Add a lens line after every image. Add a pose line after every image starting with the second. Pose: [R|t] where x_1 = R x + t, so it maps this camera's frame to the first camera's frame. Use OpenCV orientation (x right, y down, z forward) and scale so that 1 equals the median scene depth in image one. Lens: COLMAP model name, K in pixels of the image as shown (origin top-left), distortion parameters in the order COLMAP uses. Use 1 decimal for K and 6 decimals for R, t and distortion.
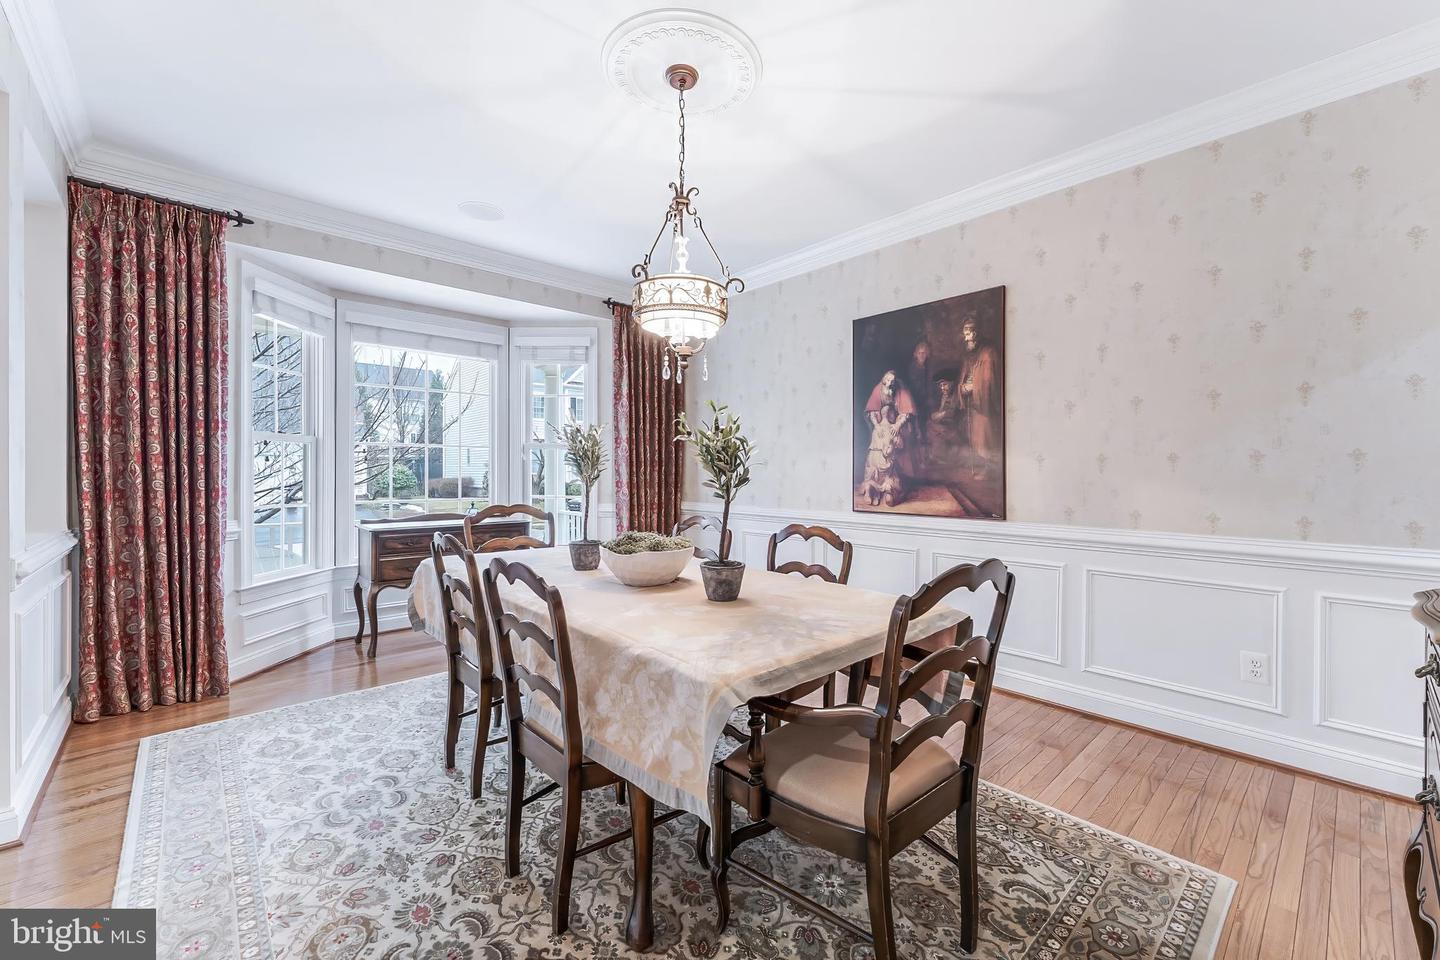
lens RADIAL K [[583.0, 0, 724.6], [0, 583.0, 474.1], [0, 0, 1]] dist [0.002363, -0.001220]
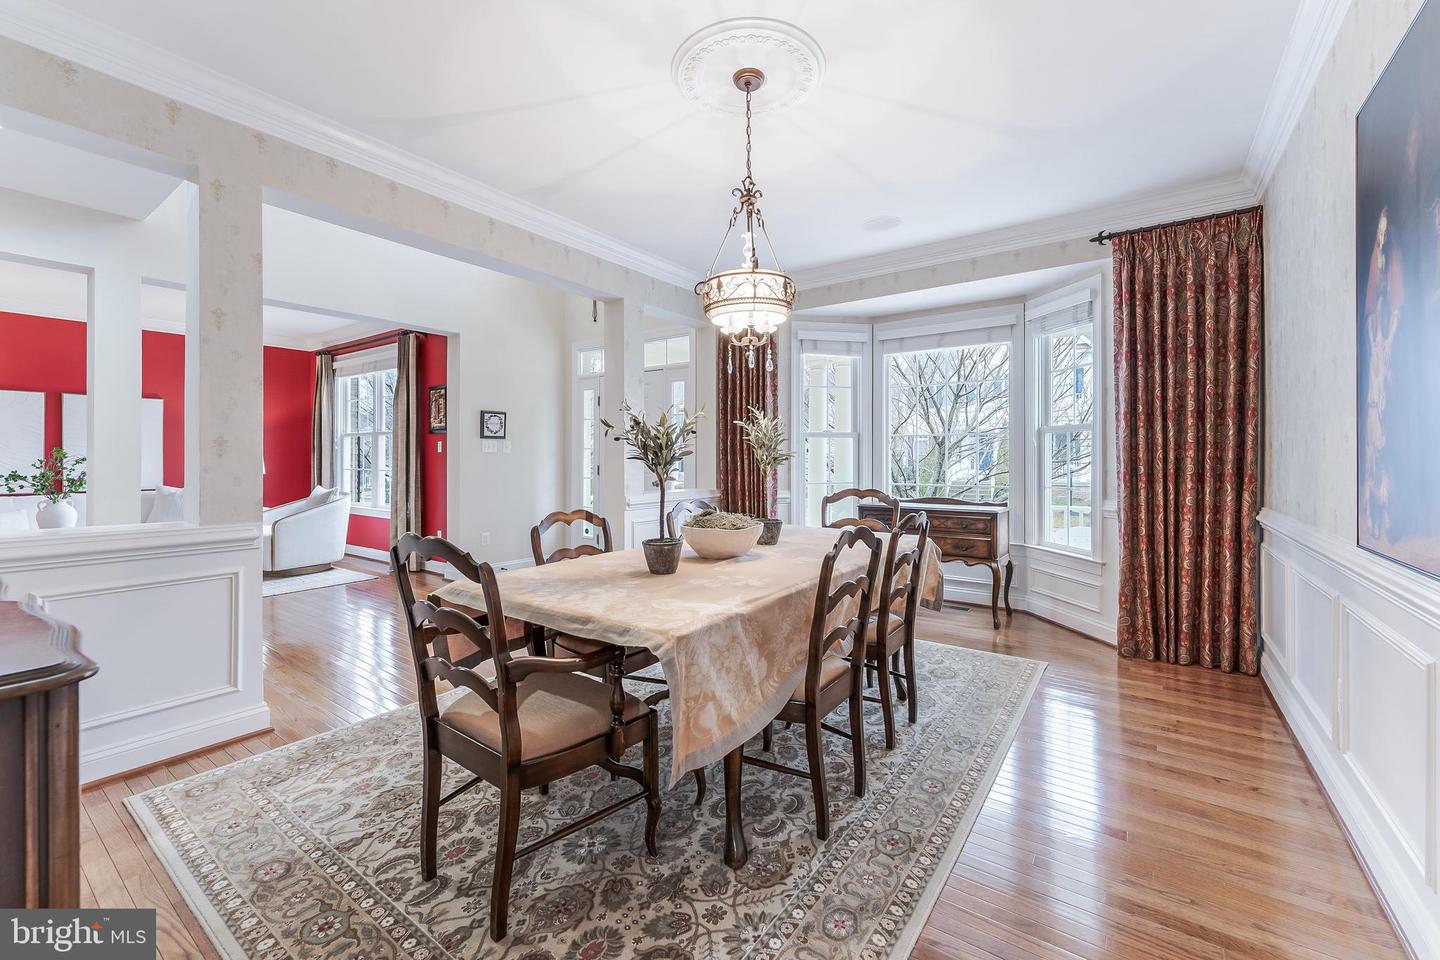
lens RADIAL K [[583.0, 0, 727.1], [0, 583.0, 458.8], [0, 0, 1]] dist [0.002363, -0.001220]
pose [[0.208365, -0.001164, -0.978050, 0.629264], [-0.002700, 0.999995, -0.001765, -0.000236], [0.978047, 0.003009, 0.208361, 0.499102]]
